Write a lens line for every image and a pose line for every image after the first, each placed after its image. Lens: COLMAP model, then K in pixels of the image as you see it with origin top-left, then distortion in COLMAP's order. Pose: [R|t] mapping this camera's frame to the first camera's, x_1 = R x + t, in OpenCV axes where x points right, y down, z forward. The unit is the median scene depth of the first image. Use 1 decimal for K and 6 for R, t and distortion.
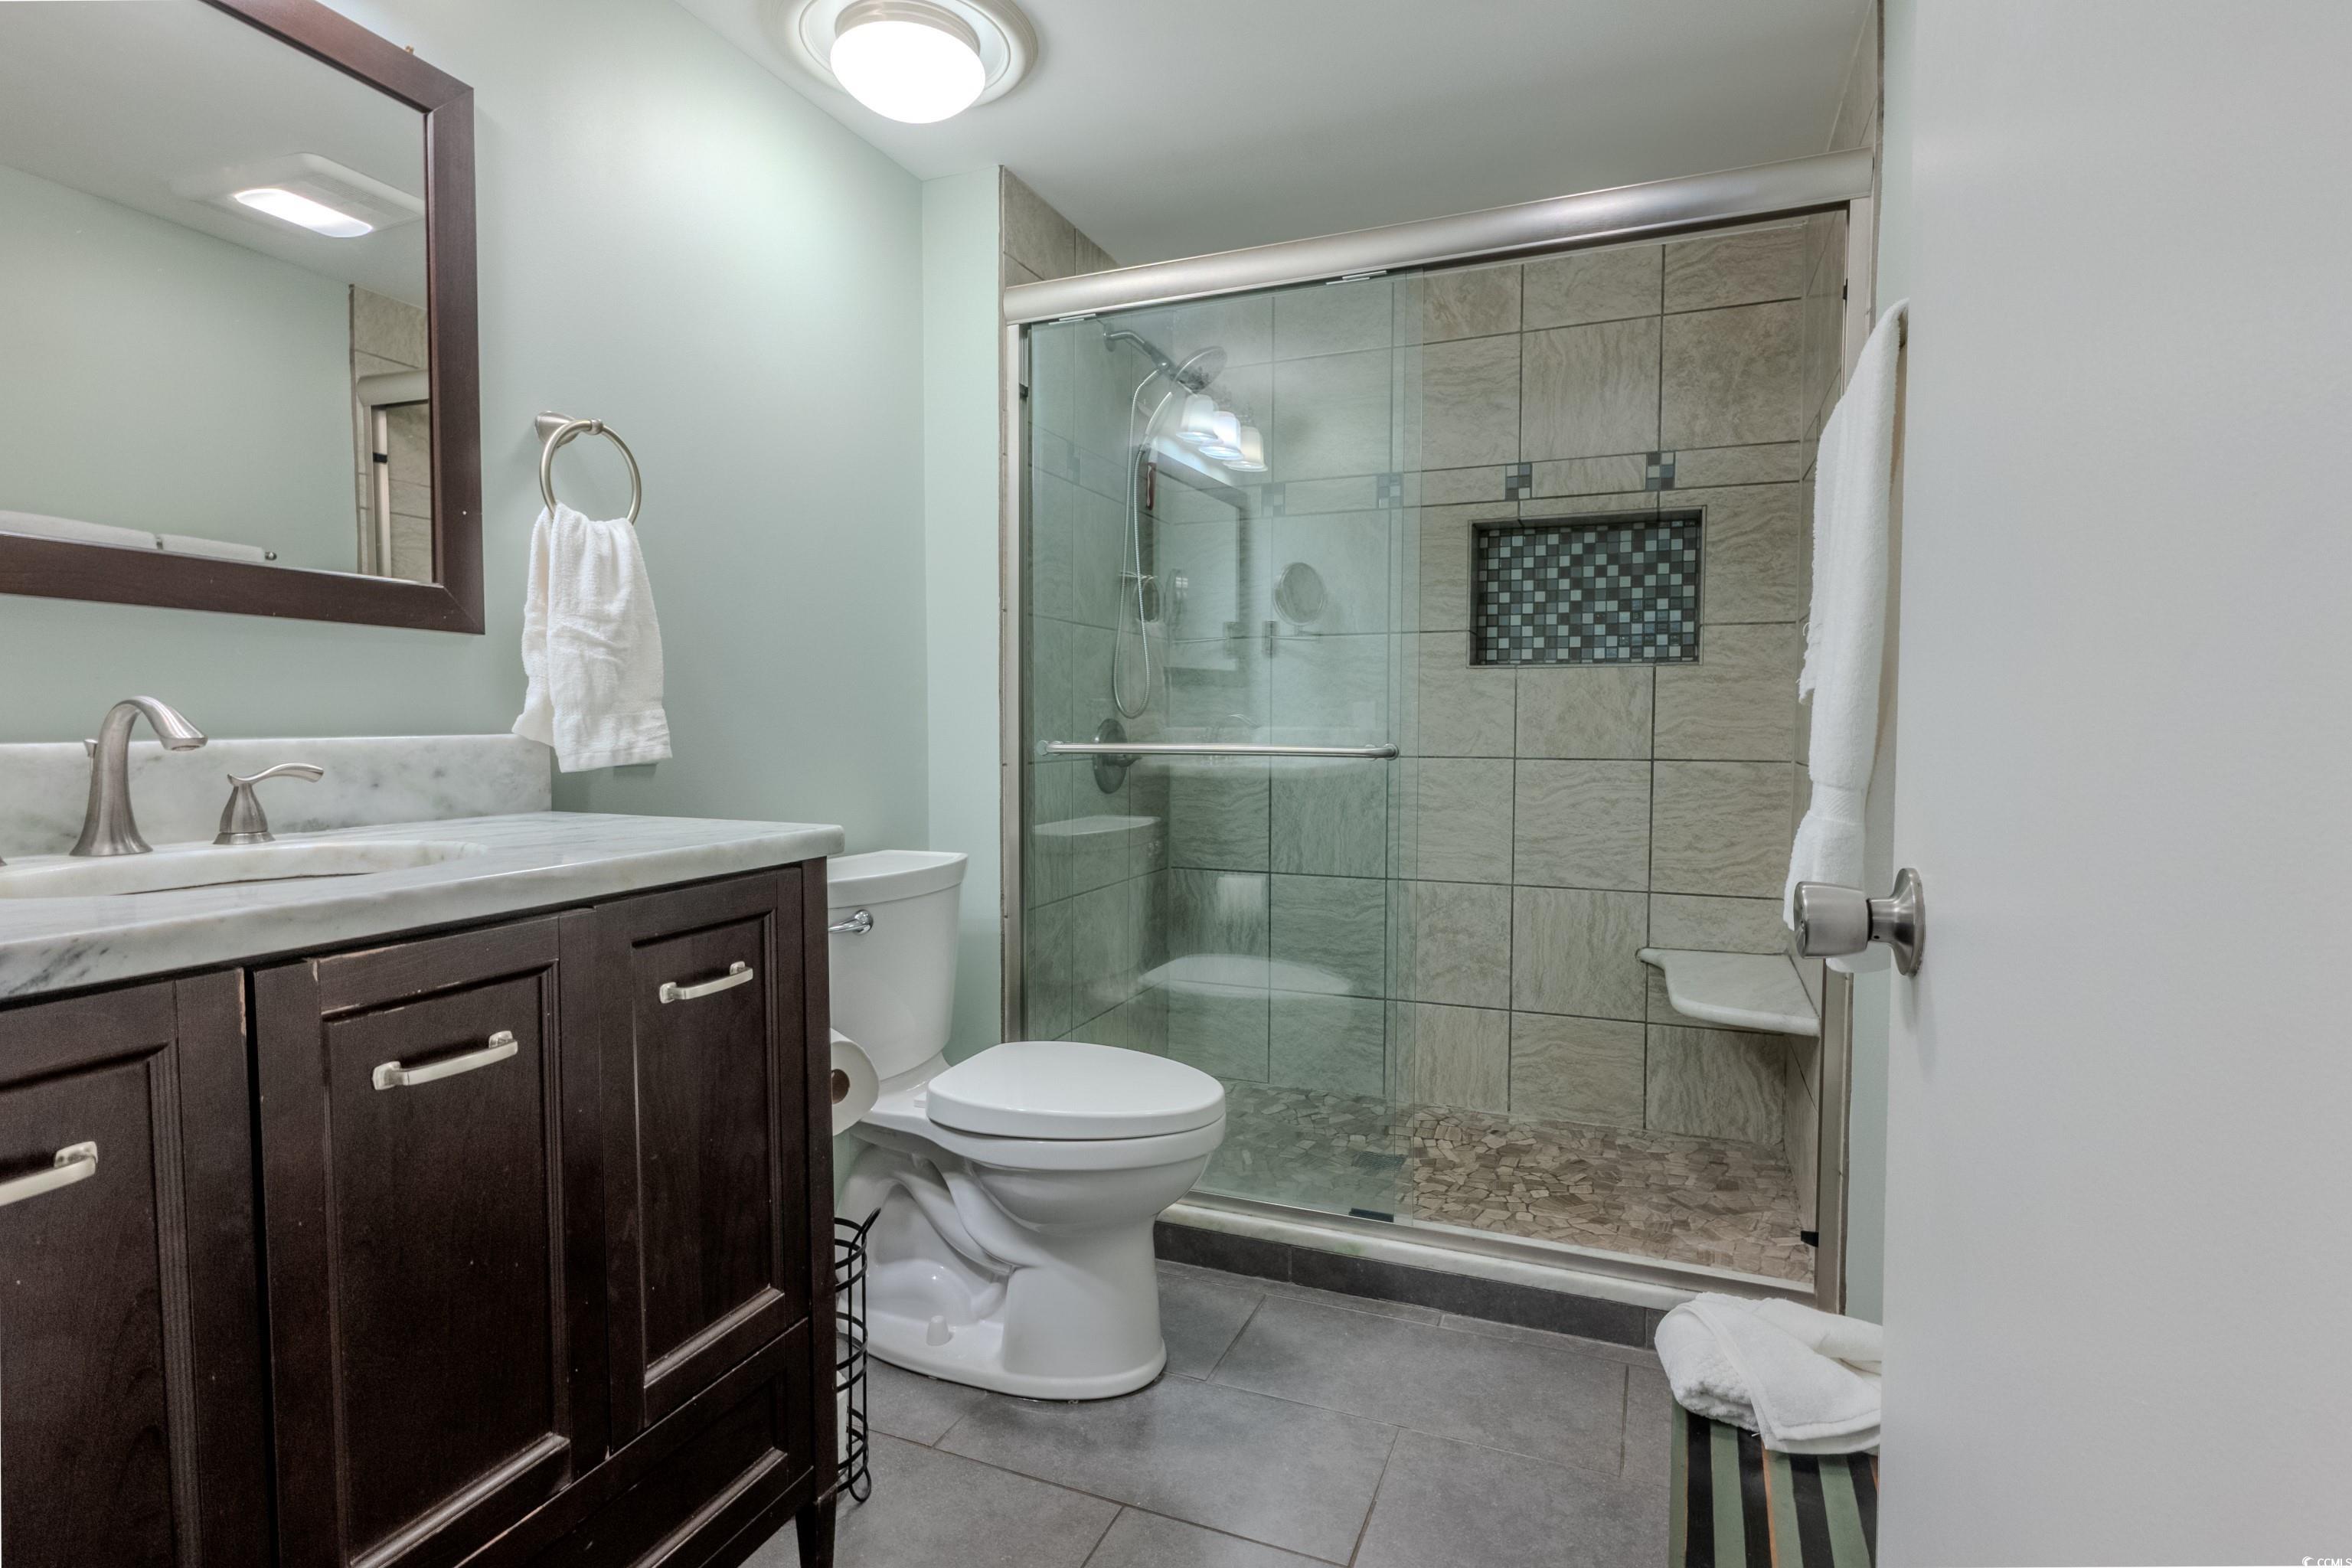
lens RADIAL K [[1164.8, 0, 1176.0], [0, 1164.8, 784.0], [0, 0, 1]] dist [-0.002090, -0.000380]
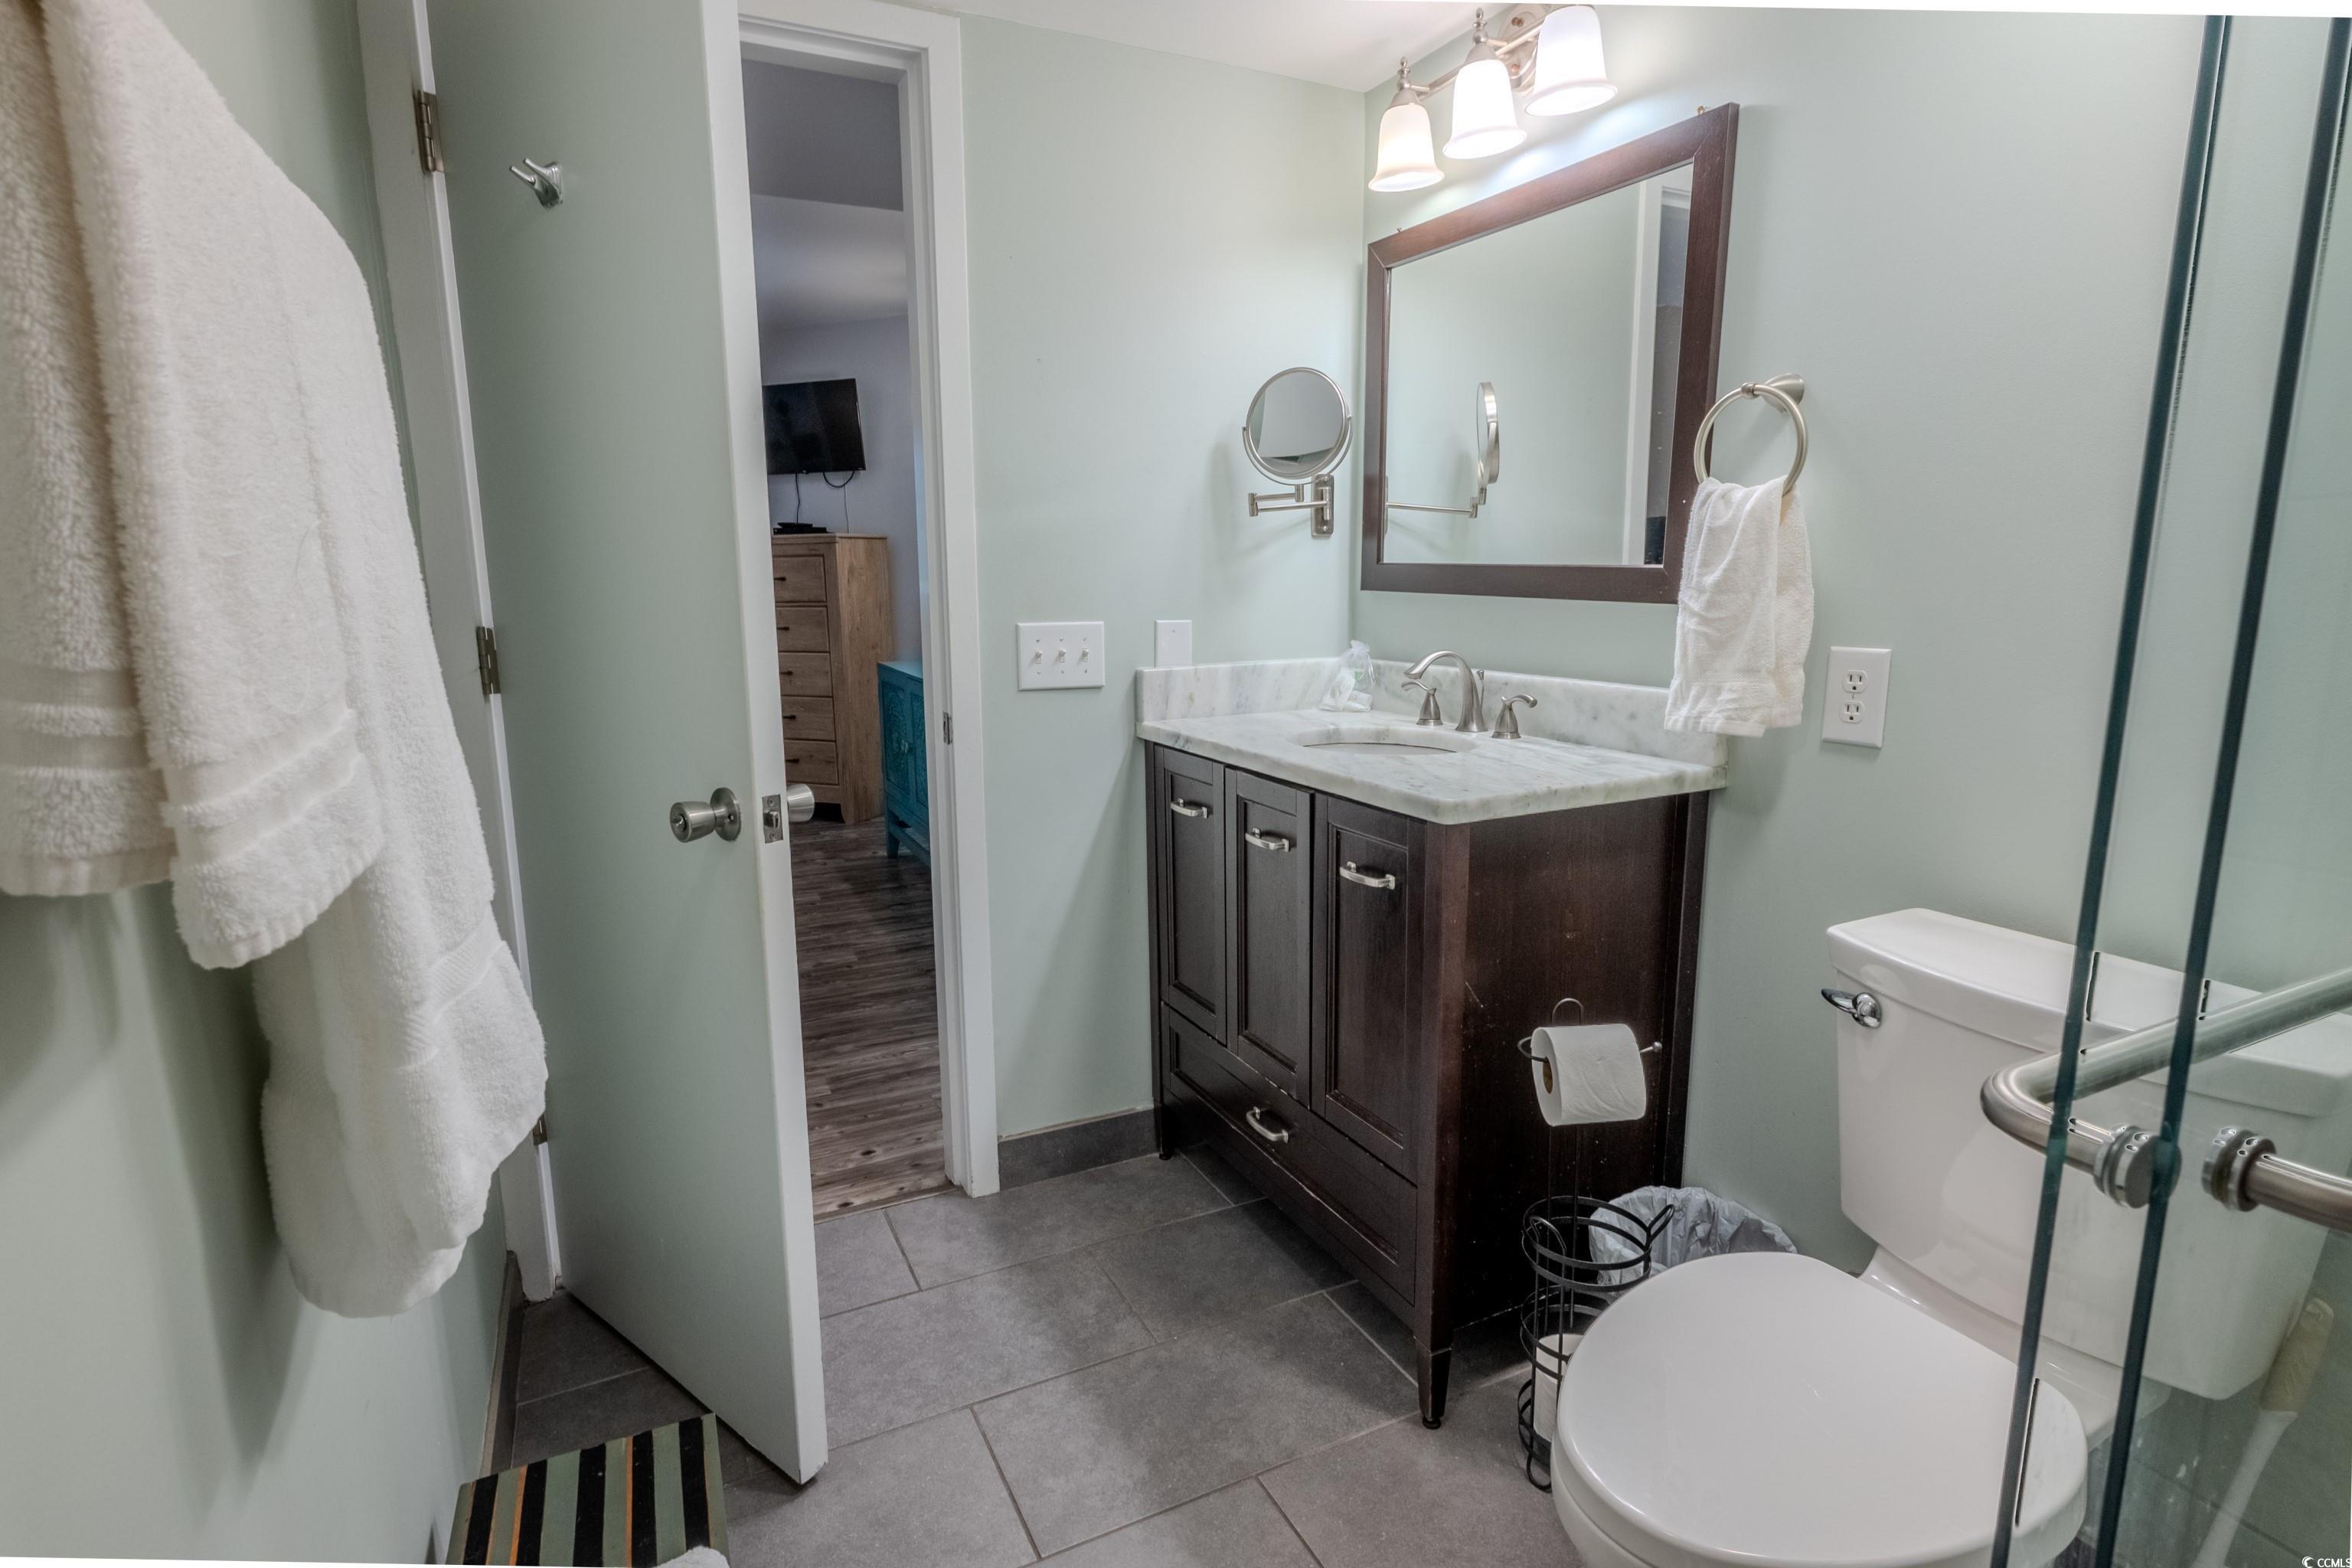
lens RADIAL K [[1164.8, 0, 1176.0], [0, 1164.8, 784.0], [0, 0, 1]] dist [-0.002090, -0.000380]
pose [[-0.676616, 0.141629, -0.722587, 0.349040], [-0.025657, 0.976197, 0.215363, -0.107182], [0.735888, 0.164257, -0.656877, 0.792610]]
